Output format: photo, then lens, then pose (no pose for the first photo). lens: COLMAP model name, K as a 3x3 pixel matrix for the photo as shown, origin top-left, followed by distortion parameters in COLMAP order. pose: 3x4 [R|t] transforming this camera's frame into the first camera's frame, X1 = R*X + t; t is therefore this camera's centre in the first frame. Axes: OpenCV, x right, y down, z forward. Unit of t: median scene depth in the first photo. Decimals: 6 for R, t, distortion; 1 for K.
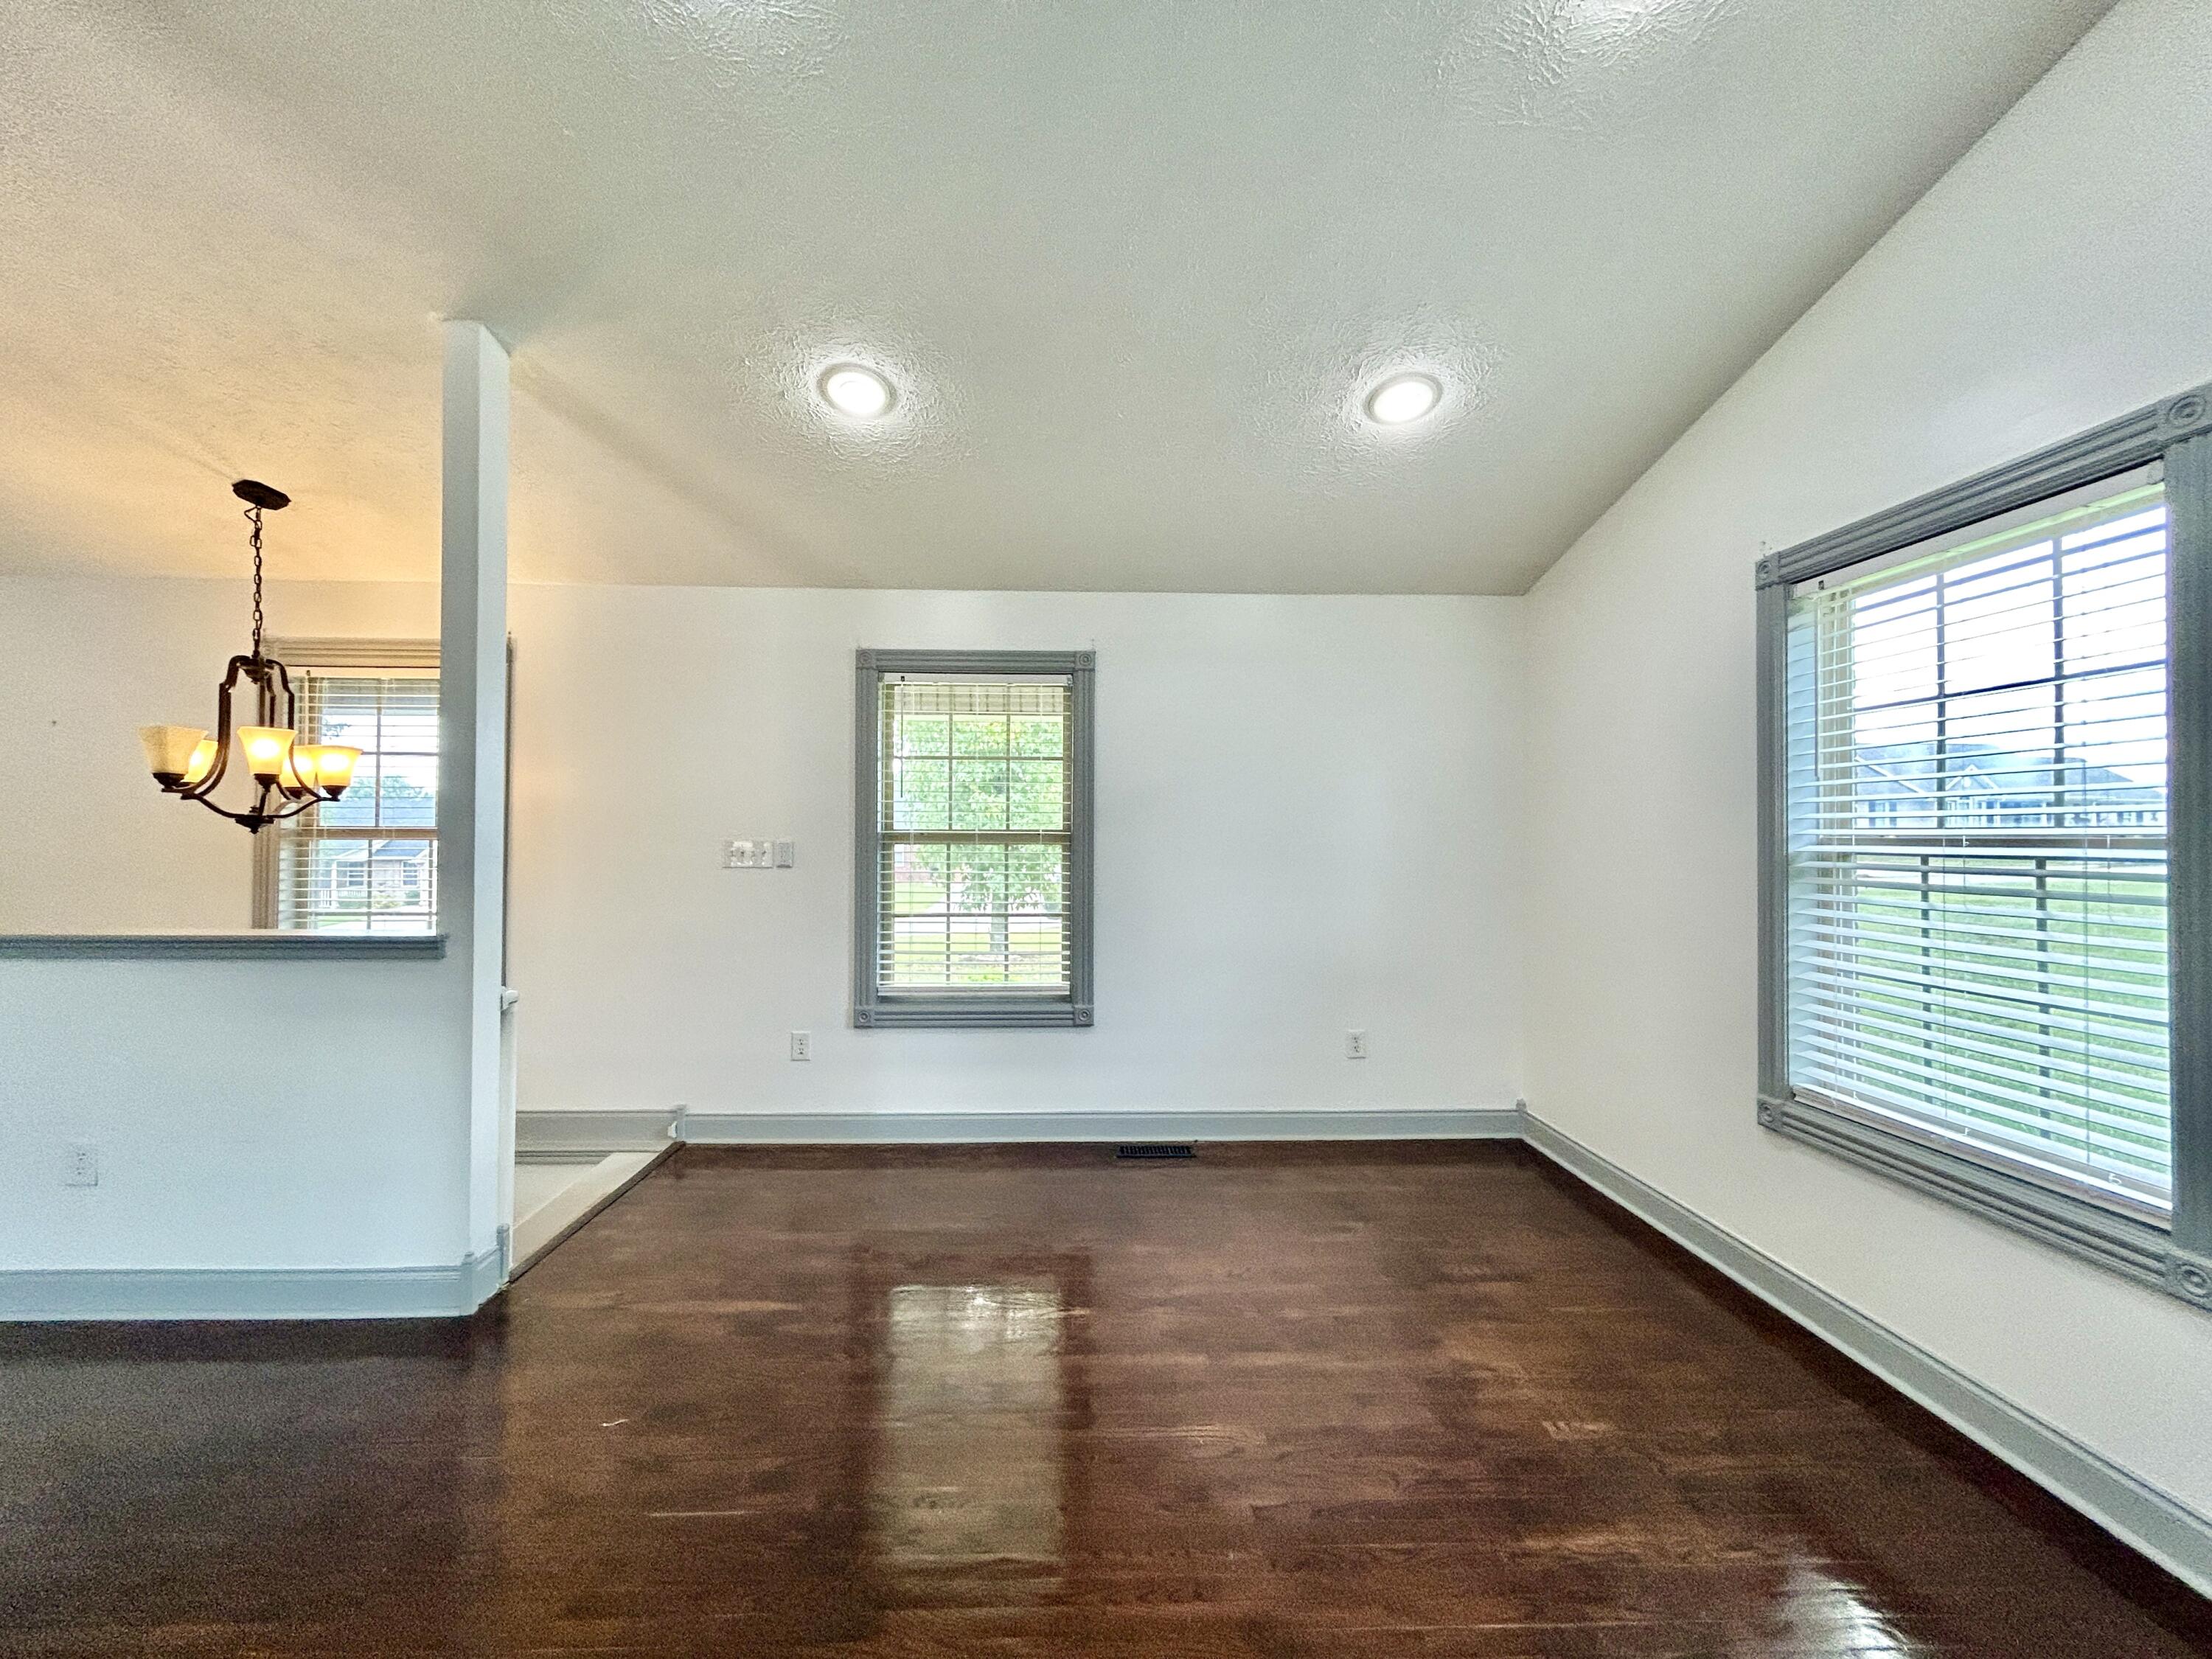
lens RADIAL K [[889.8, 0, 1094.1], [0, 889.8, 832.2], [0, 0, 1]] dist [0.000818, -0.000002]
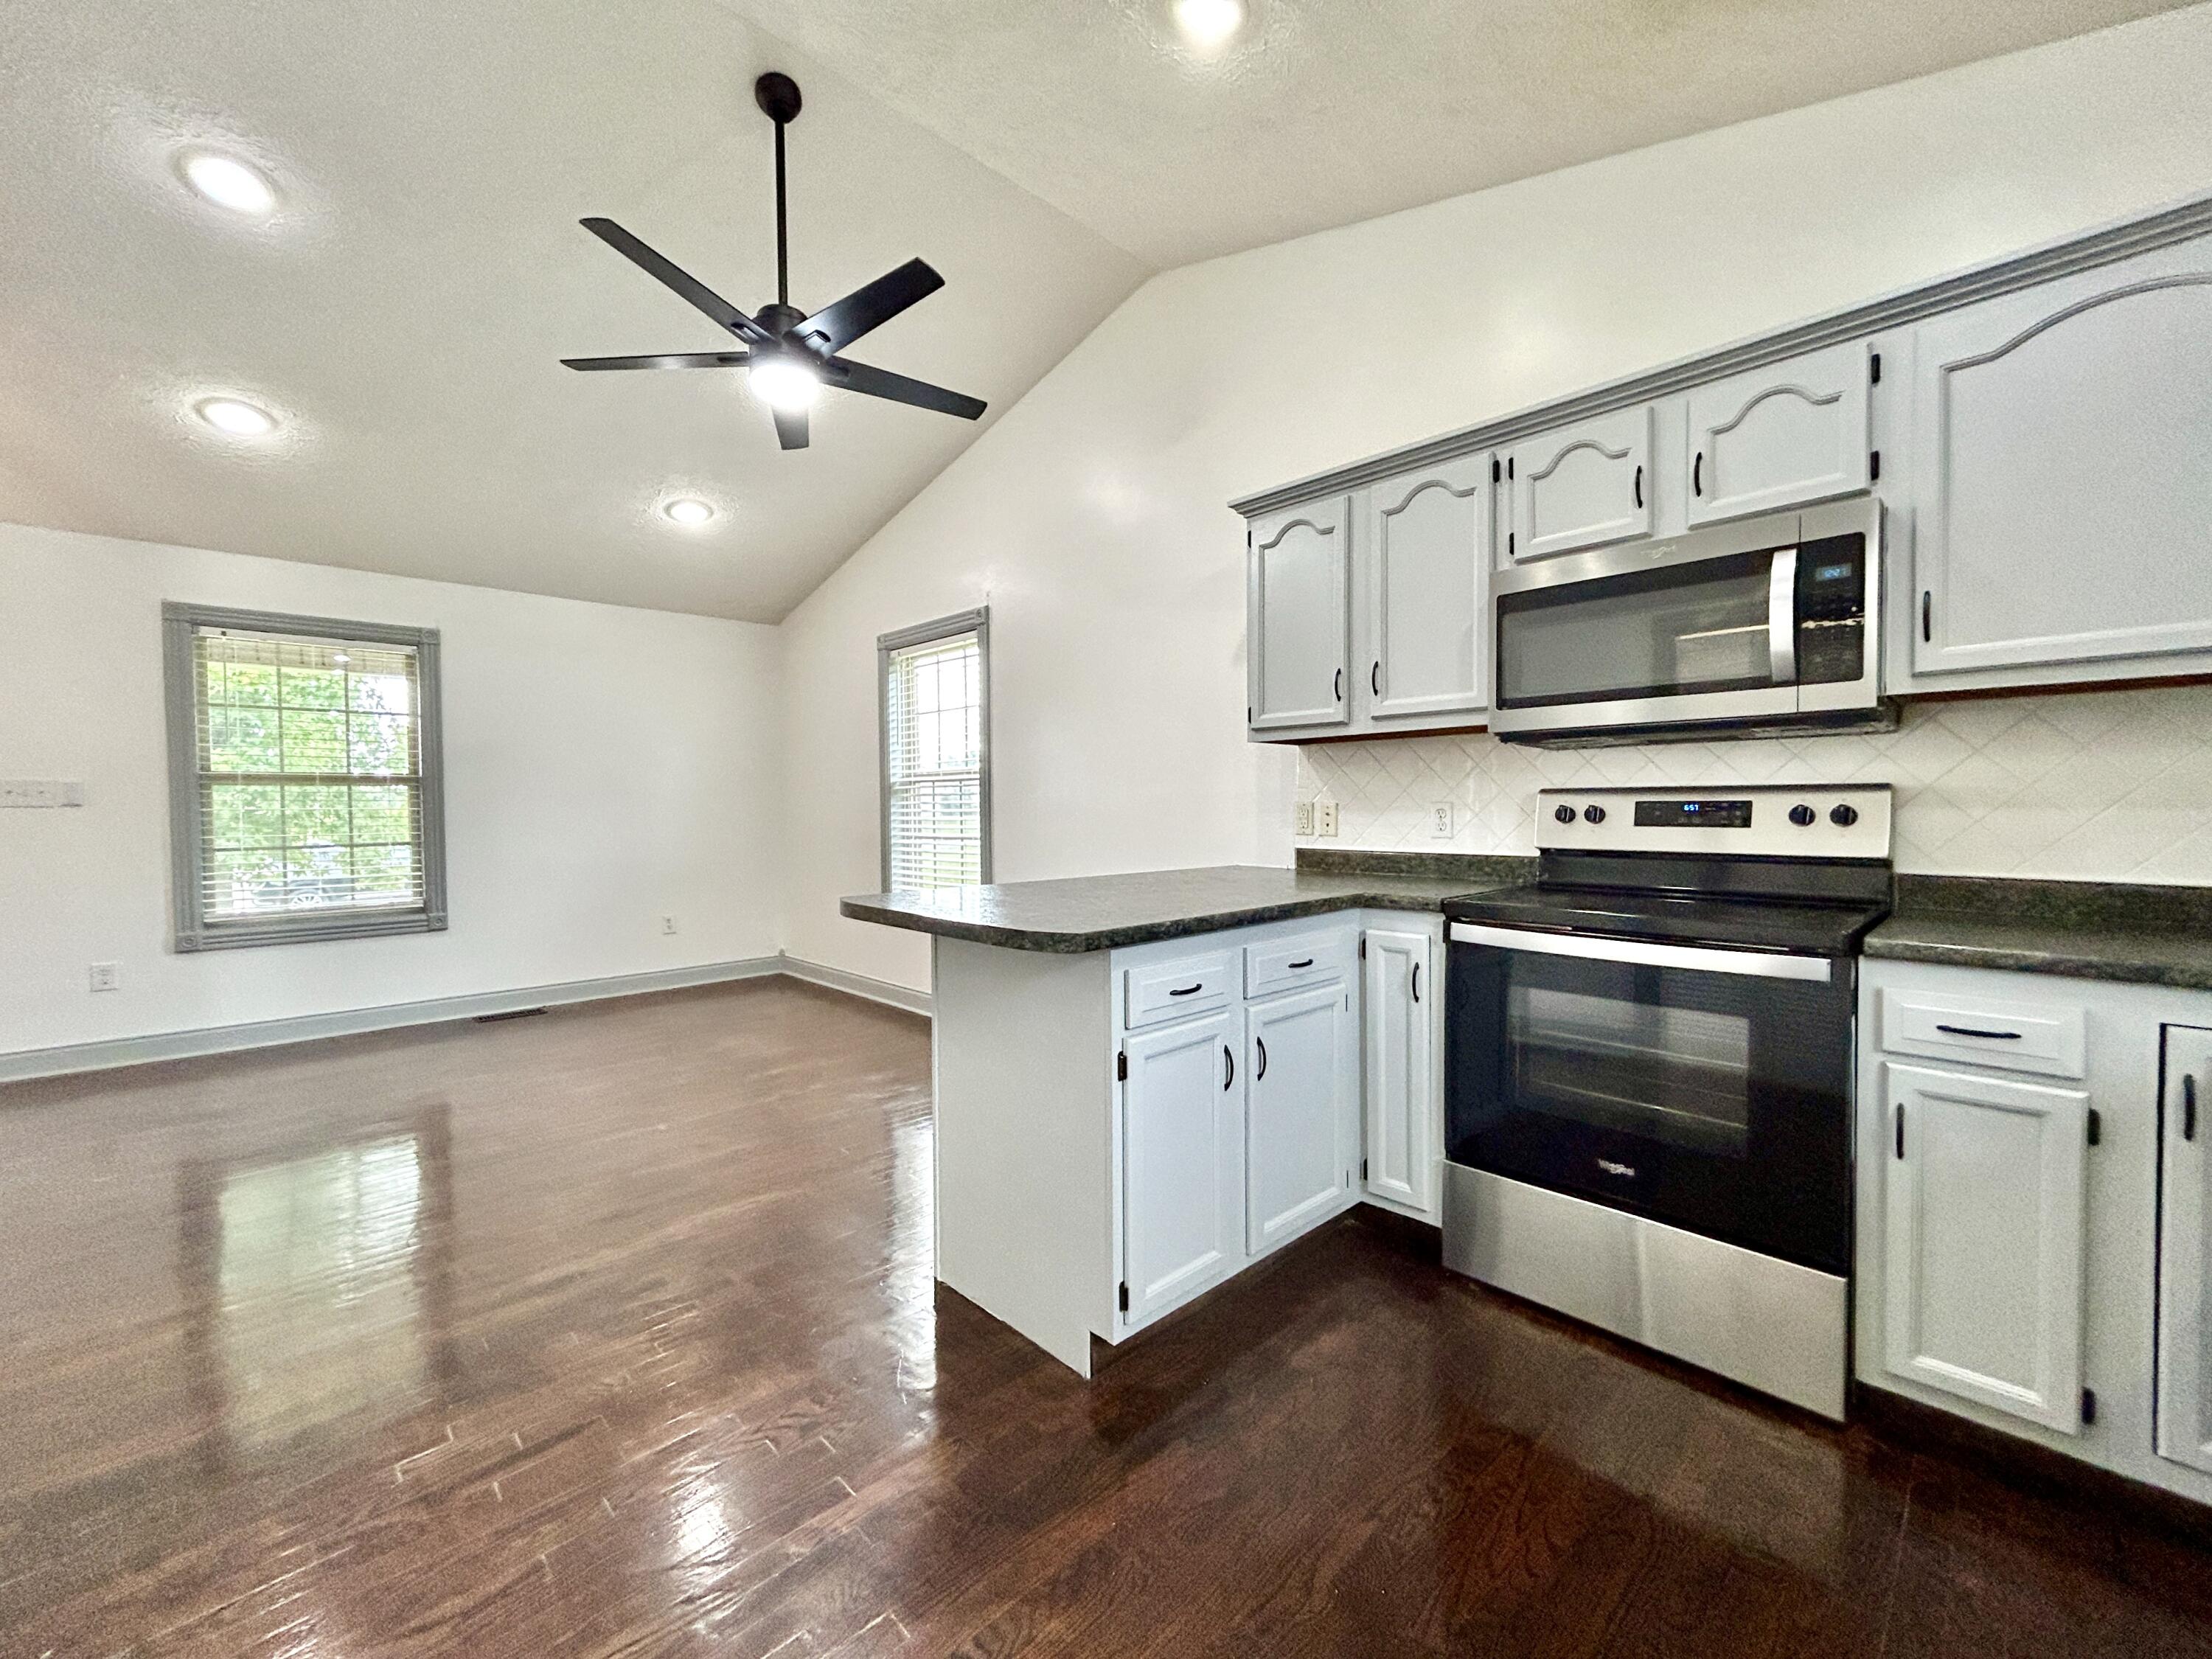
lens RADIAL K [[888.4, 0, 1096.2], [0, 888.4, 824.9], [0, 0, 1]] dist [-0.001626, -0.000058]
pose [[0.740496, -0.027325, 0.671505, -0.160151], [0.011040, 0.999533, 0.028498, 0.044730], [-0.671970, -0.013689, 0.740452, -0.543537]]
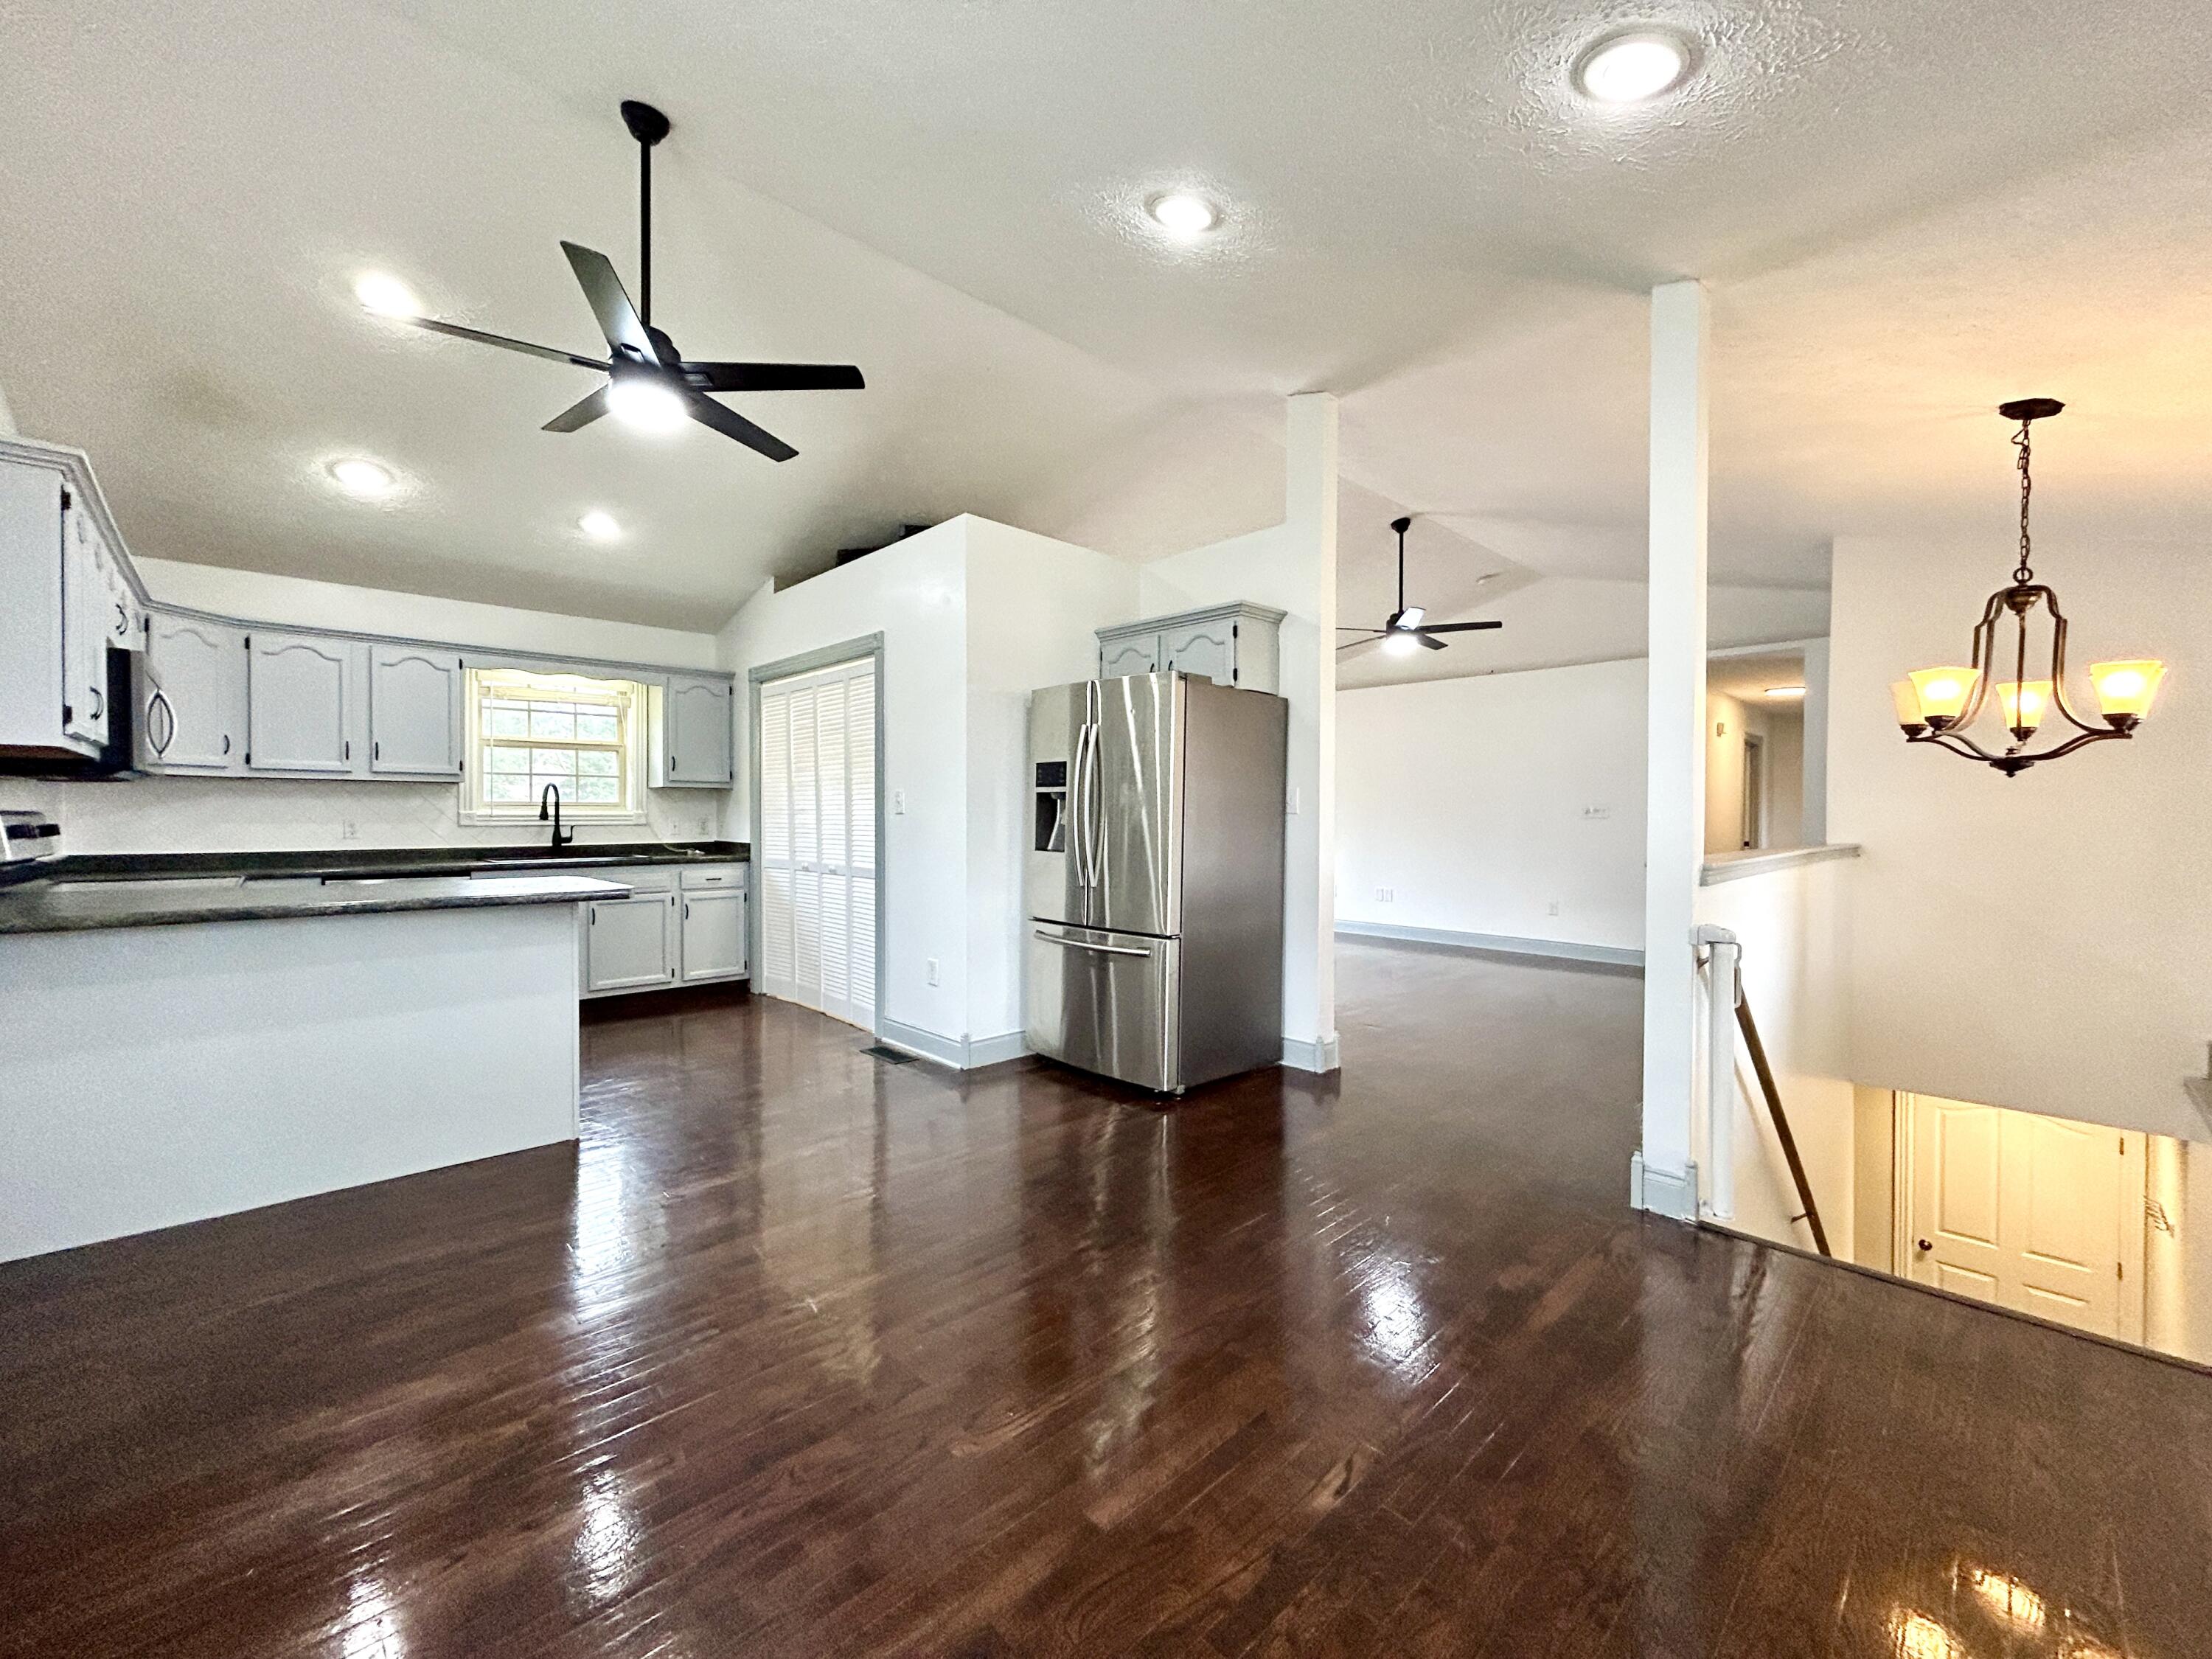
lens RADIAL K [[888.4, 0, 1096.2], [0, 888.4, 824.9], [0, 0, 1]] dist [-0.001626, -0.000058]
pose [[-0.742019, 0.003662, -0.670368, 0.335459], [-0.001167, 0.999977, 0.006755, 0.047085], [0.670377, 0.005795, -0.741998, 0.880017]]
